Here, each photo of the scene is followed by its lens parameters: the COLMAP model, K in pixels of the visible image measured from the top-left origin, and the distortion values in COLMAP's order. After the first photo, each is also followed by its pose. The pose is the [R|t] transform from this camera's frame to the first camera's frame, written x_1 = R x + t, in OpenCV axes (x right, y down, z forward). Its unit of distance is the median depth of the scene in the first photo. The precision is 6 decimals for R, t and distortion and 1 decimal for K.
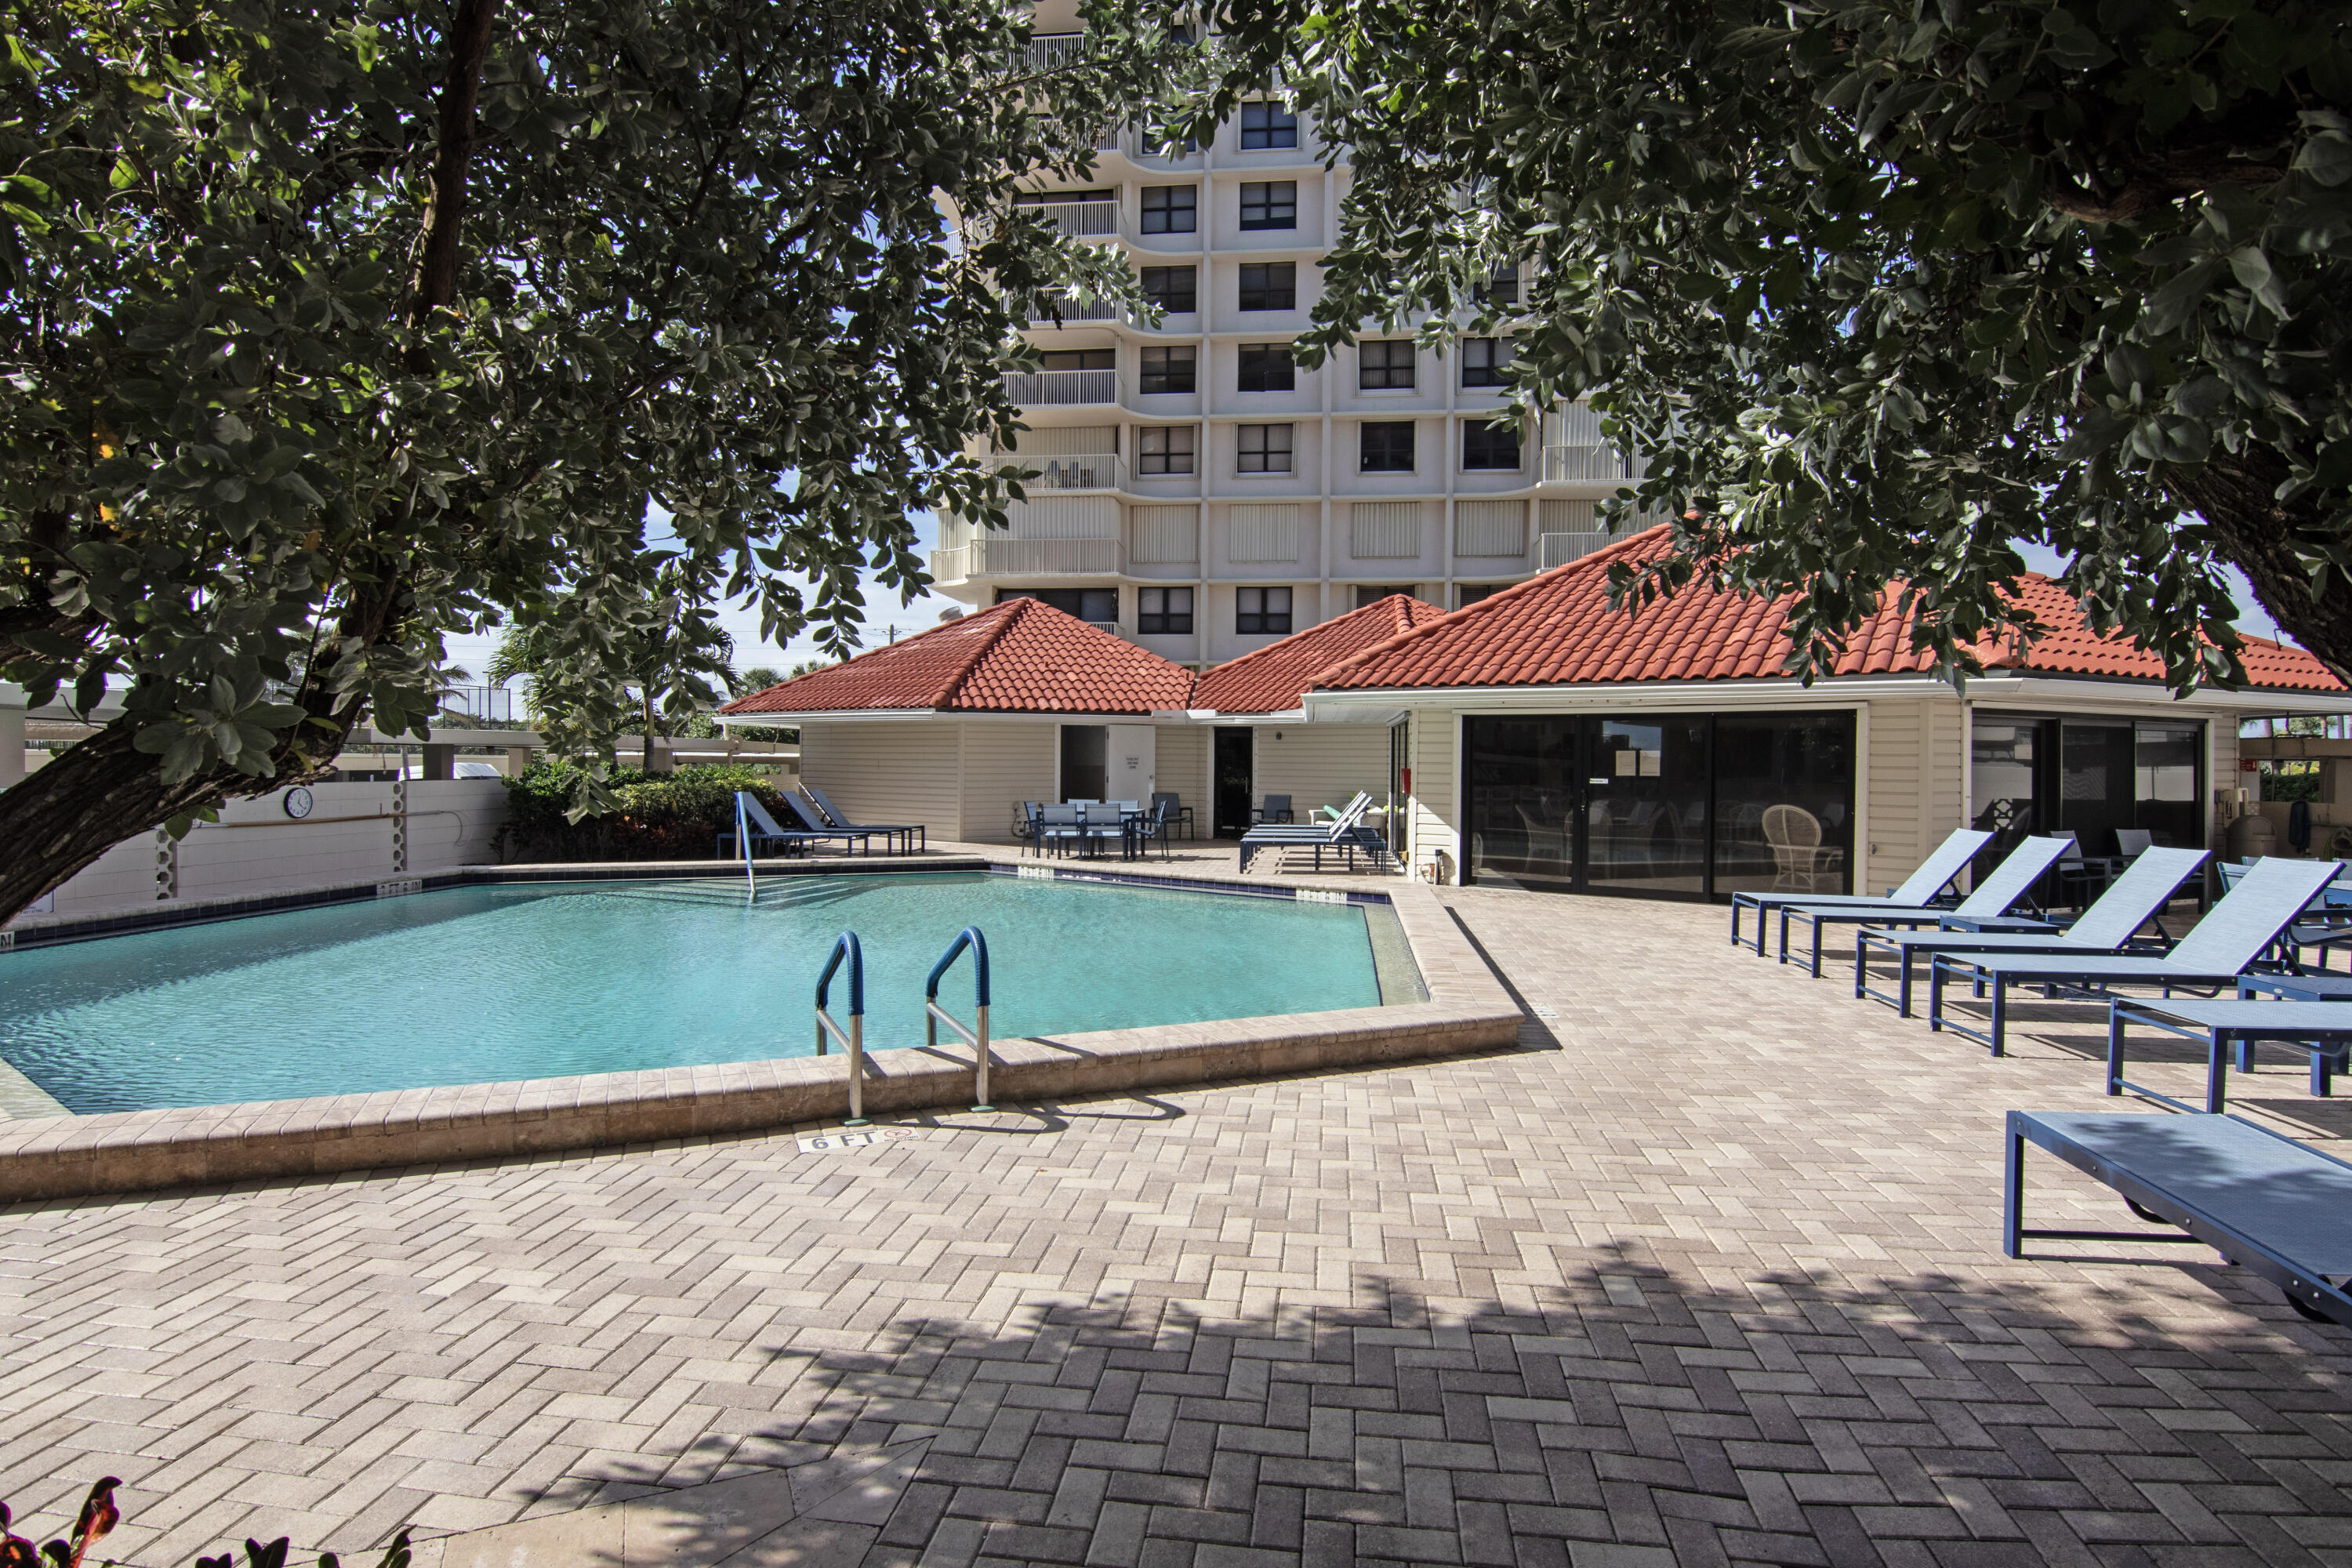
lens RADIAL K [[1237.1, 0, 1181.7], [0, 1237.1, 773.1], [0, 0, 1]] dist [-0.001741, -0.000980]
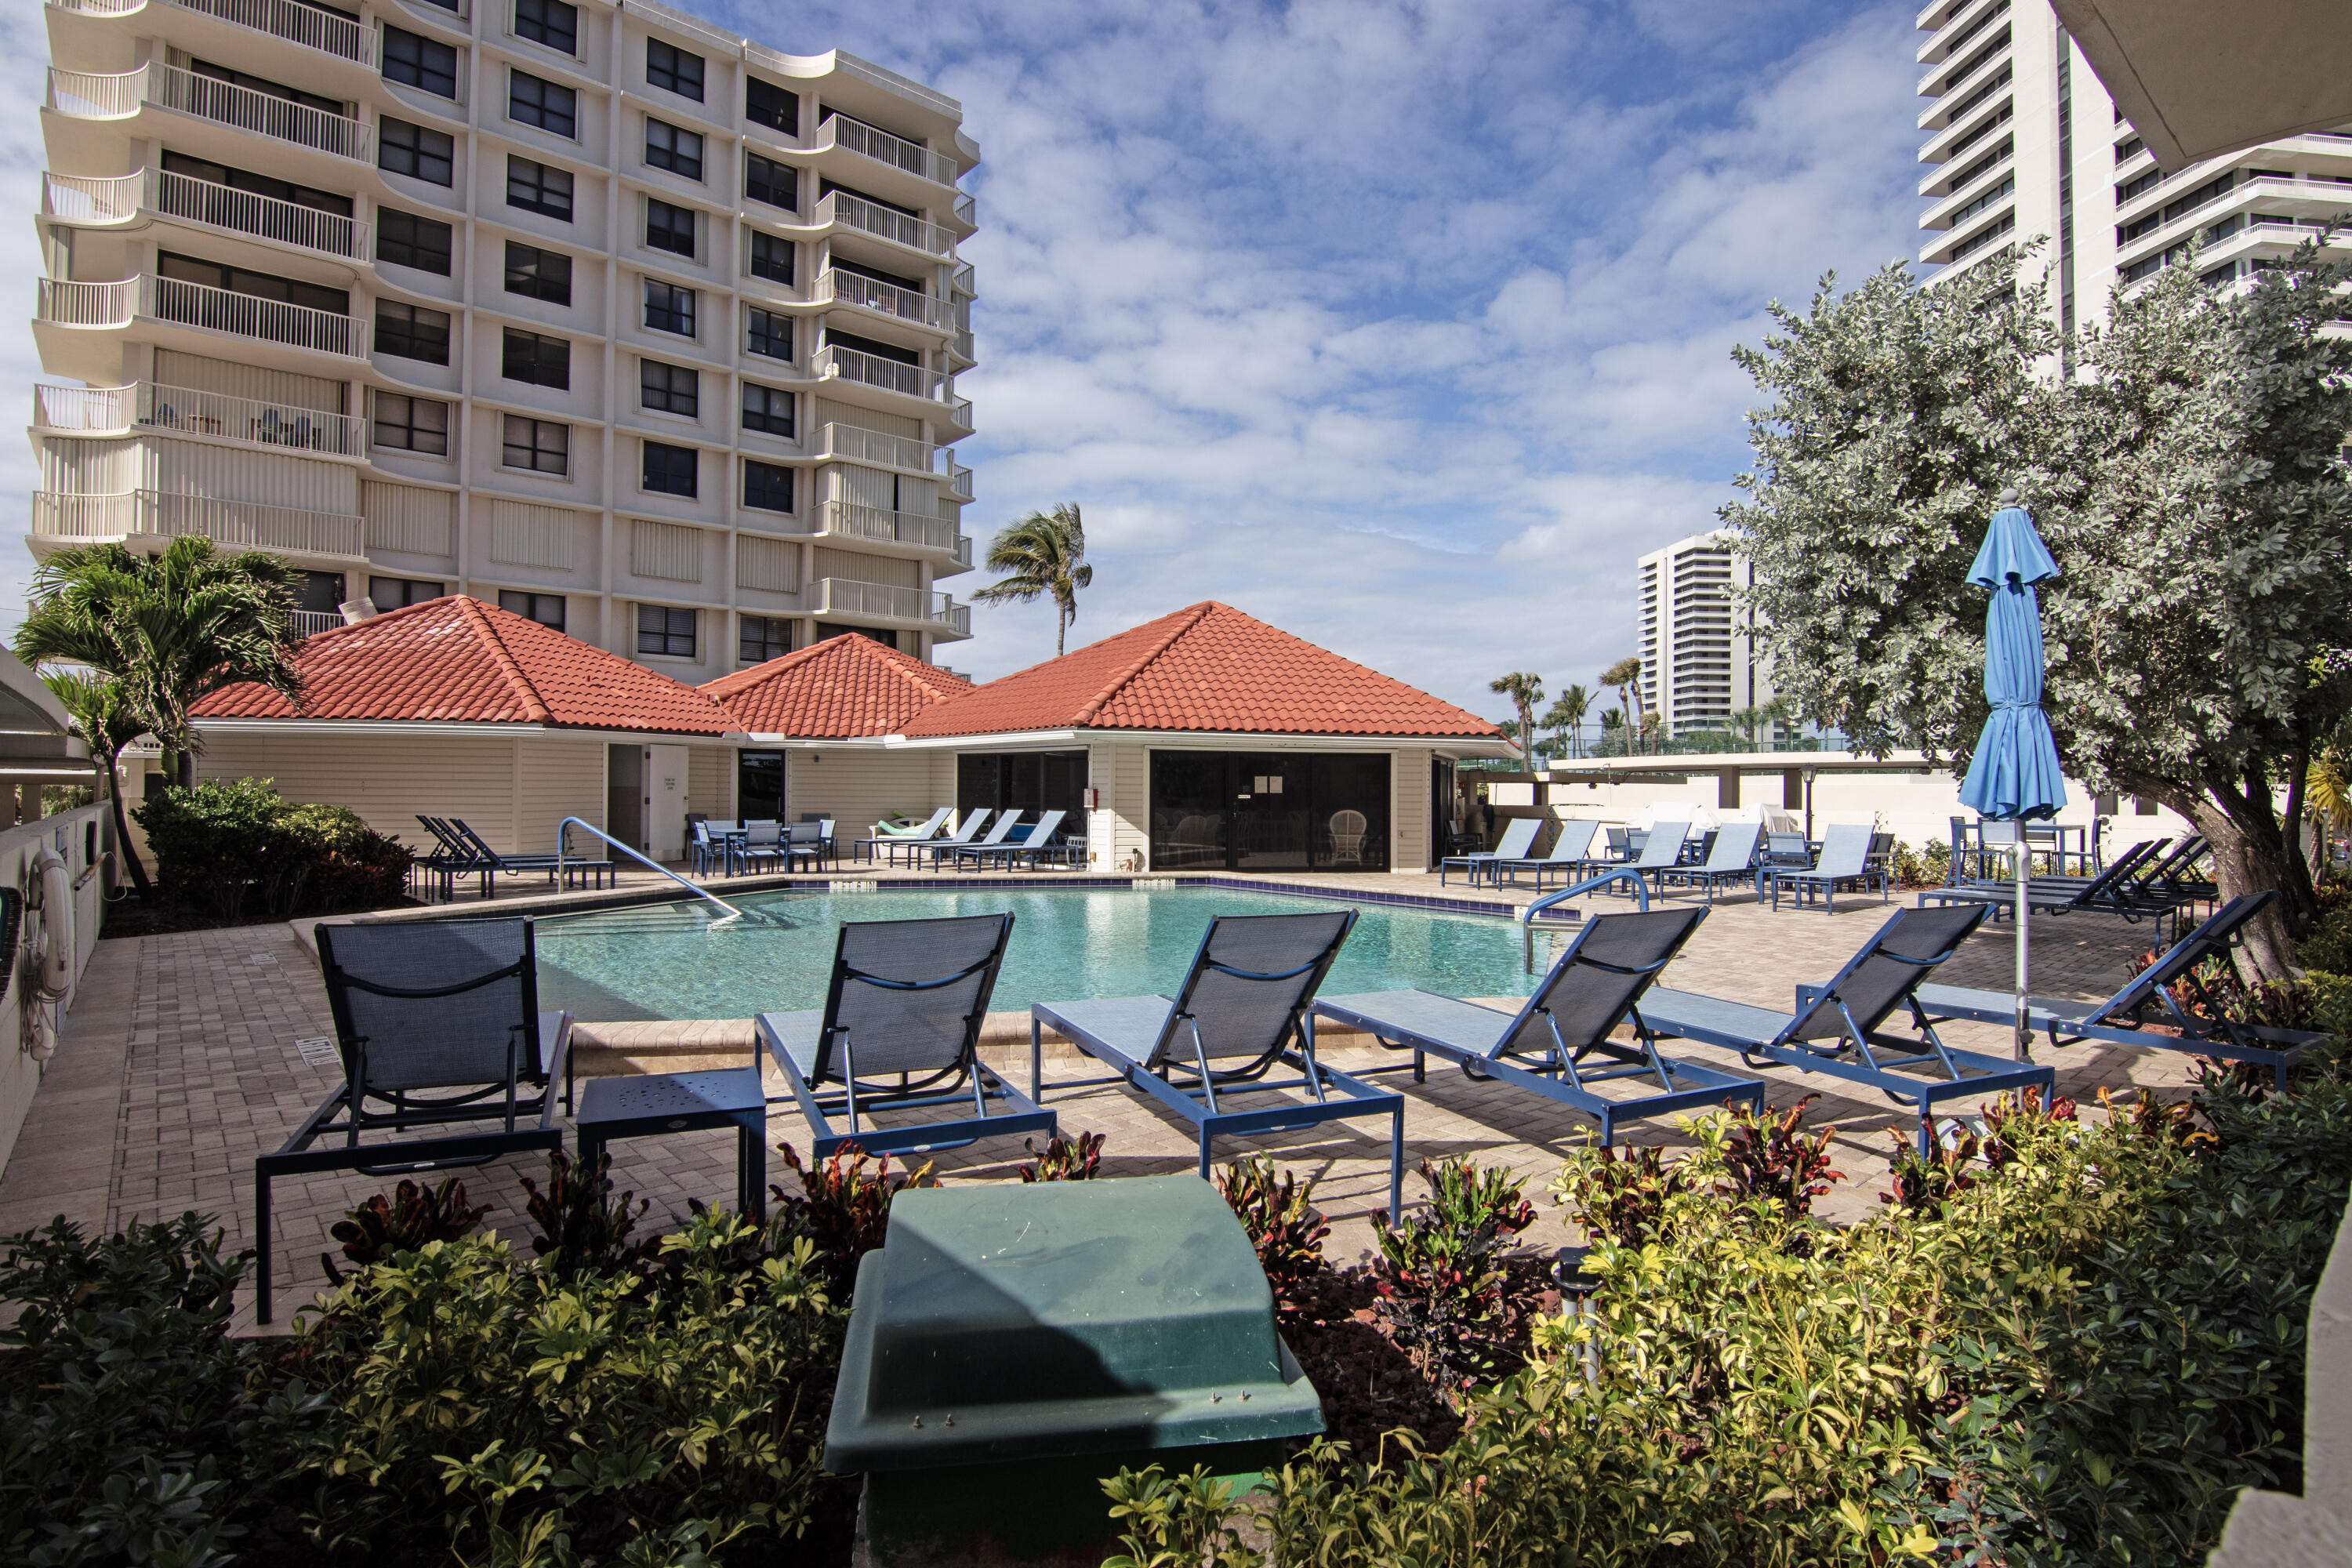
lens RADIAL K [[1205.9, 0, 1181.8], [0, 1205.9, 792.0], [0, 0, 1]] dist [0.006772, -0.024988]
pose [[0.665061, -0.007450, 0.746752, -0.294887], [0.003559, 0.999971, 0.006806, -0.004021], [-0.746780, -0.001868, 0.665068, 0.026077]]
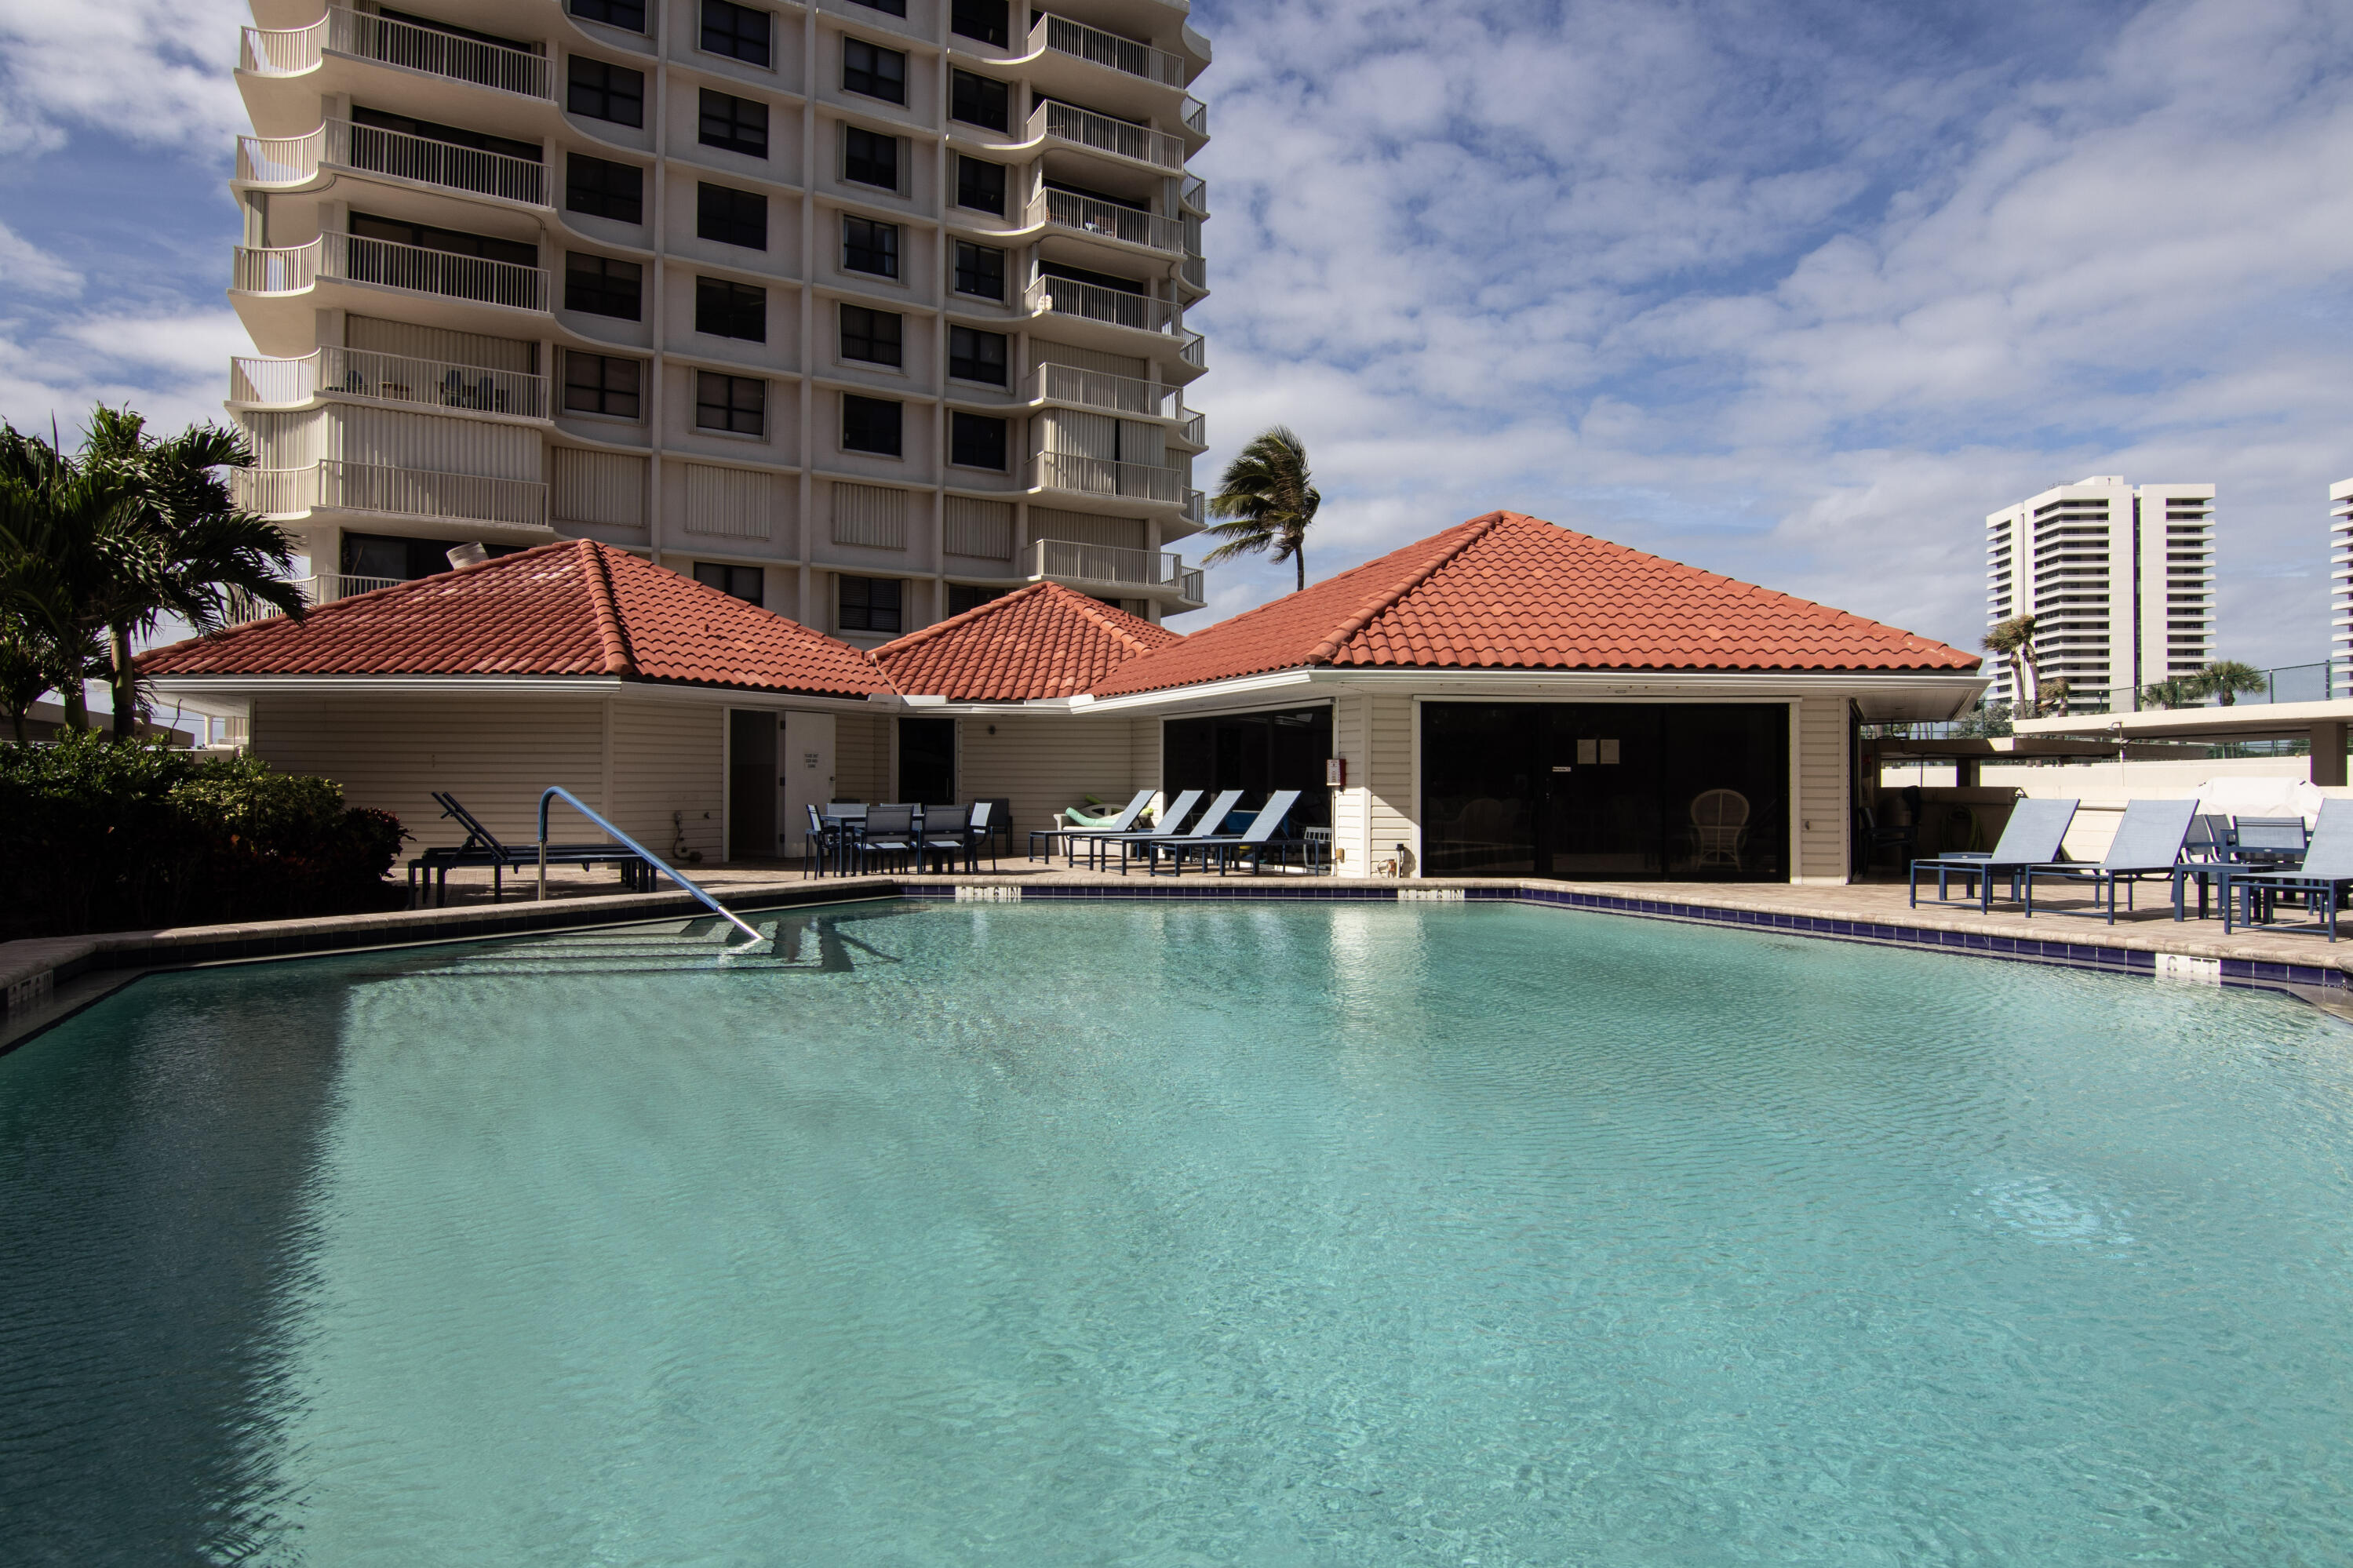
lens RADIAL K [[1237.5, 0, 1182.2], [0, 1237.5, 773.1], [0, 0, 1]] dist [-0.001741, -0.000980]
pose [[0.804220, 0.000318, 0.594332, -0.193852], [0.007317, 0.999919, -0.010435, 0.005950], [-0.594287, 0.012740, 0.804152, 0.126573]]
